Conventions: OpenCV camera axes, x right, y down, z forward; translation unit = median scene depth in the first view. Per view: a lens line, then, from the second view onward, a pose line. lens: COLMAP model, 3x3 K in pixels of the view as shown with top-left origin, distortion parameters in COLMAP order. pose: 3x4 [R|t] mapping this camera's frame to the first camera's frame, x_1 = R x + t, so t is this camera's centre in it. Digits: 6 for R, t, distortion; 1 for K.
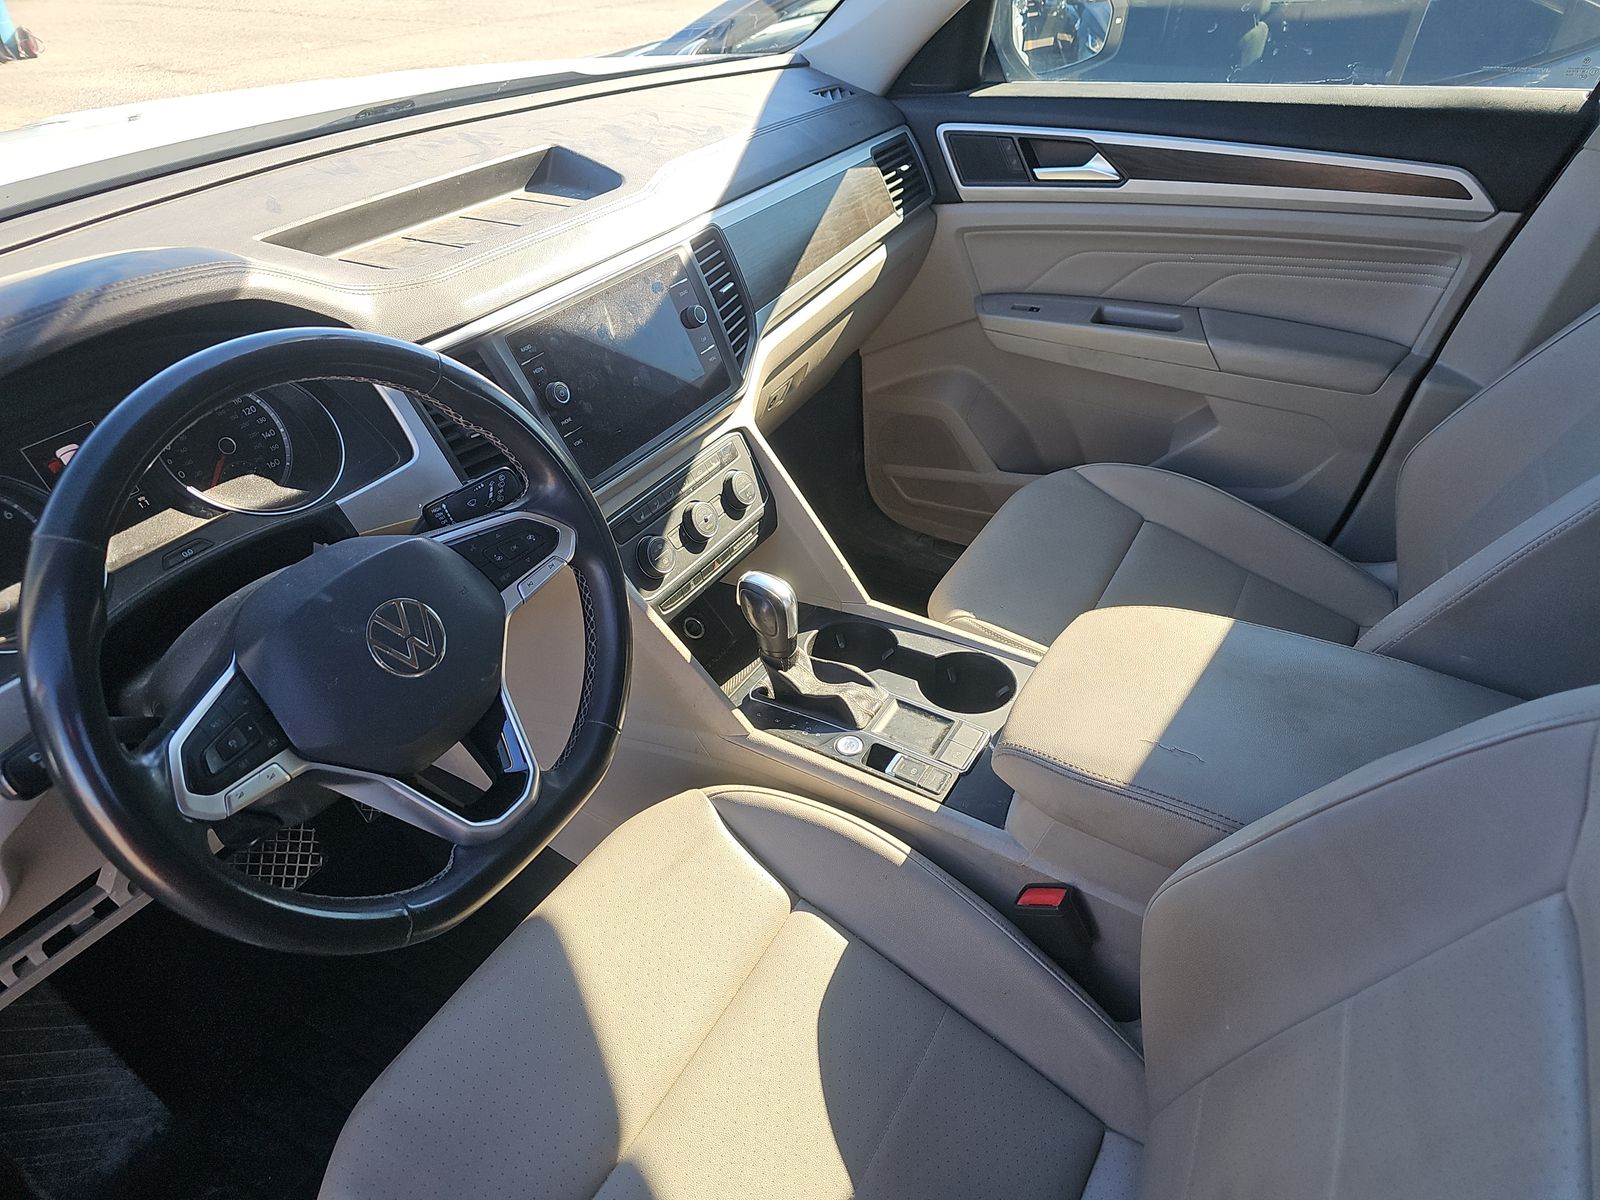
lens RADIAL K [[1064.4, 0, 793.1], [0, 1064.4, 622.0], [0, 0, 1]] dist [0.076249, -0.090696]
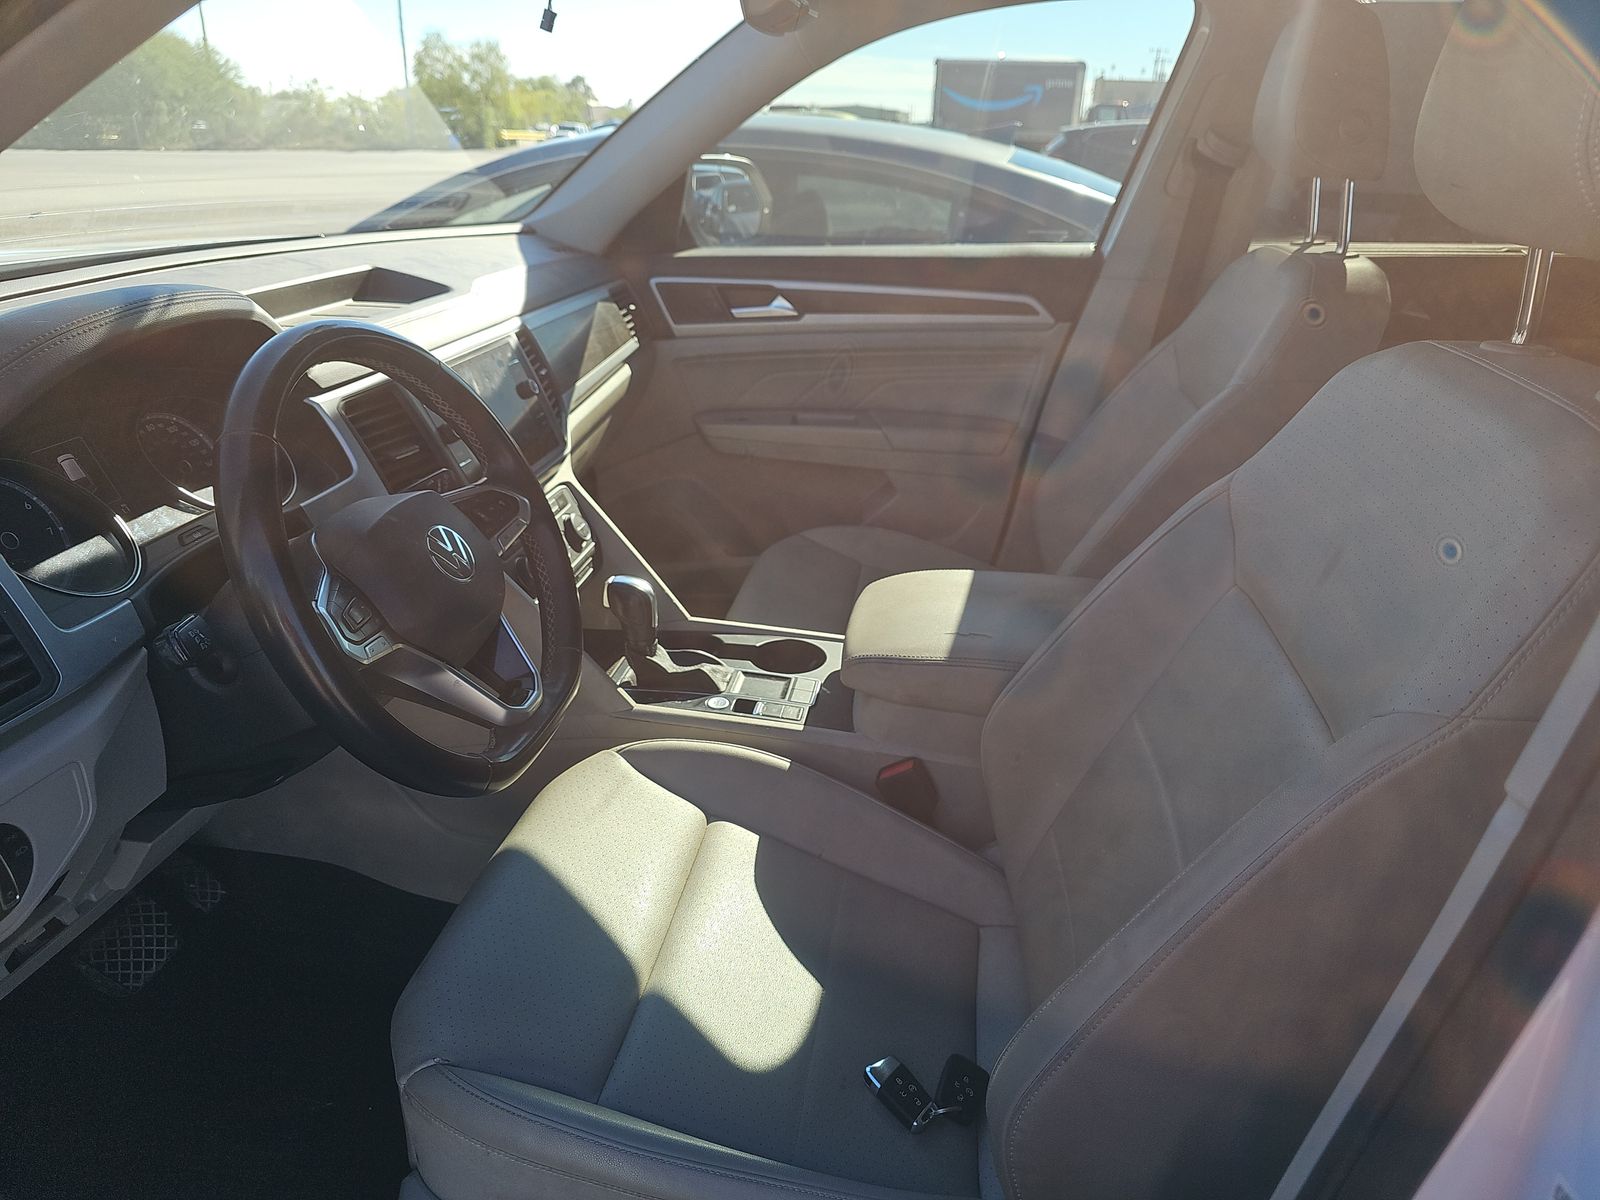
lens RADIAL K [[1080.5, 0, 800.0], [0, 1080.5, 600.0], [0, 0, 1]] dist [0.076362, -0.094426]
pose [[0.931866, -0.099888, 0.348780, -0.200169], [0.171275, 0.968602, -0.180210, 0.172155], [-0.319828, 0.227669, 0.919716, -0.139575]]
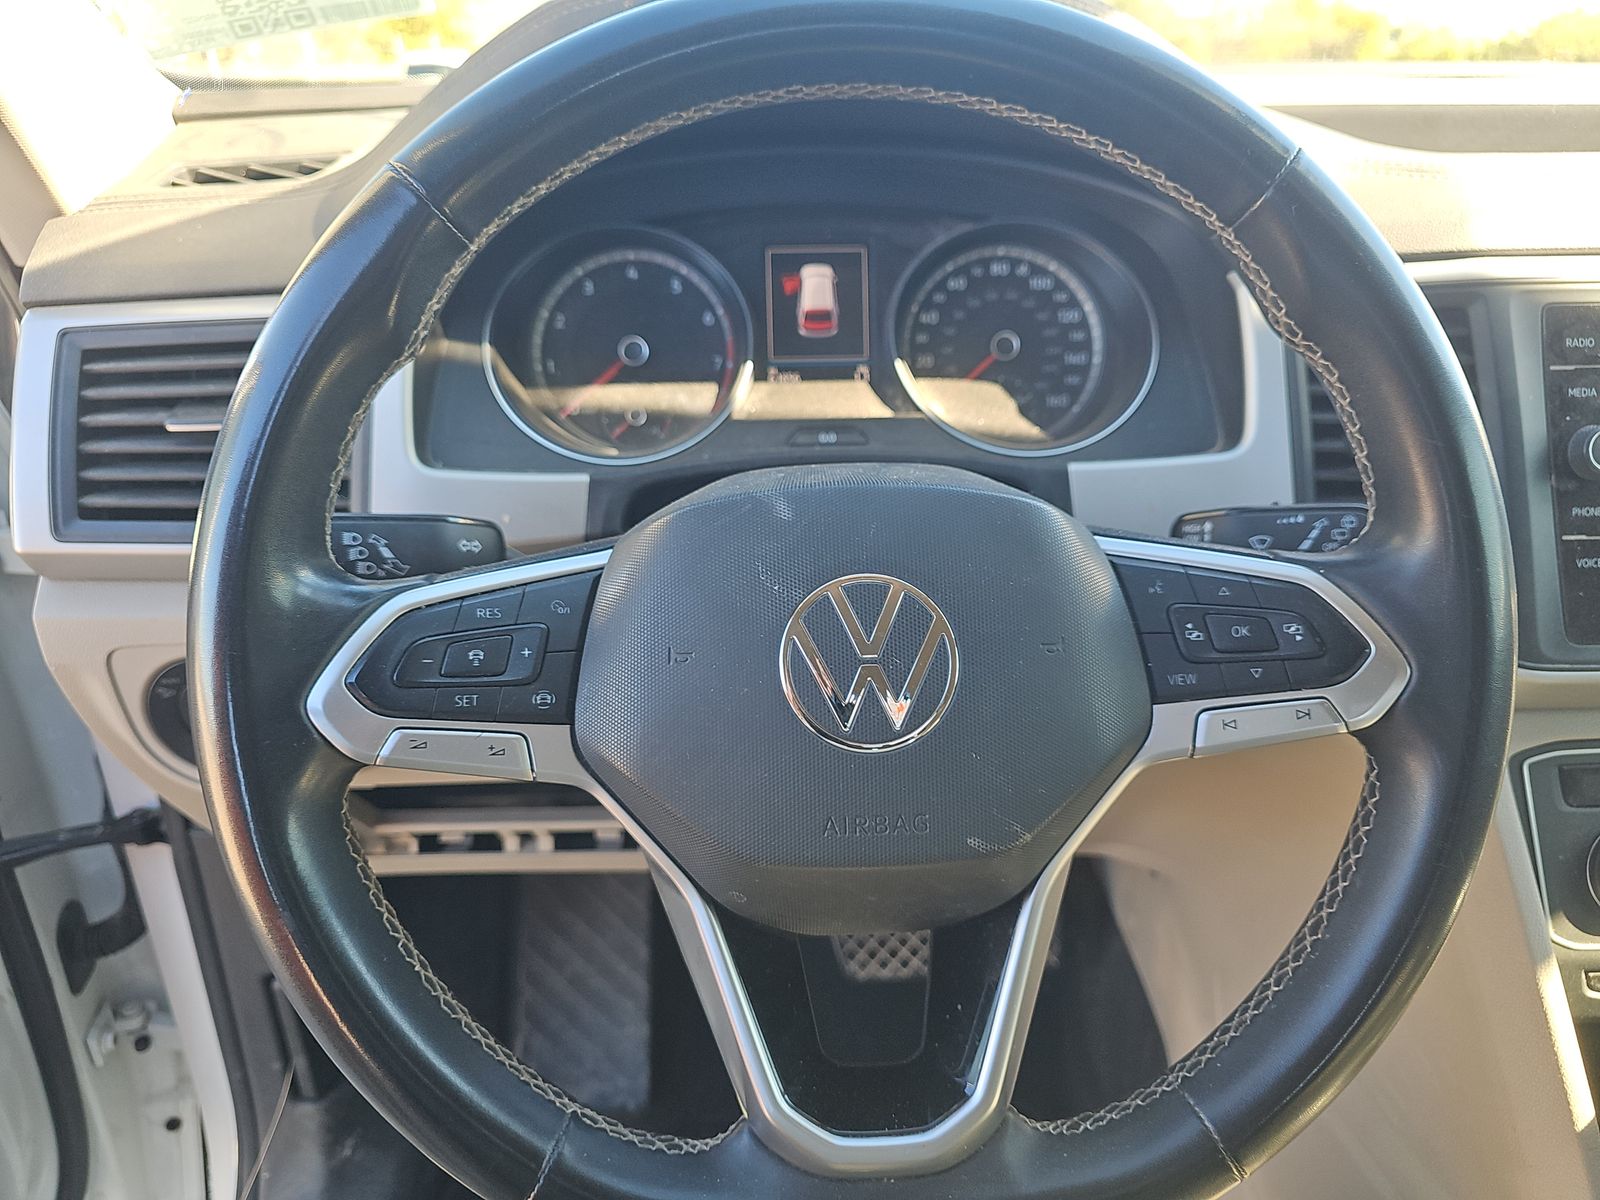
lens RADIAL K [[1108.9, 0, 800.0], [0, 1108.9, 600.0], [0, 0, 1]] dist [-0.004704, -0.001488]
pose [[0.548806, 0.397715, -0.735278, -0.021014], [-0.507745, 0.857328, 0.084756, -0.014848], [0.664084, 0.326819, 0.672445, 0.305412]]
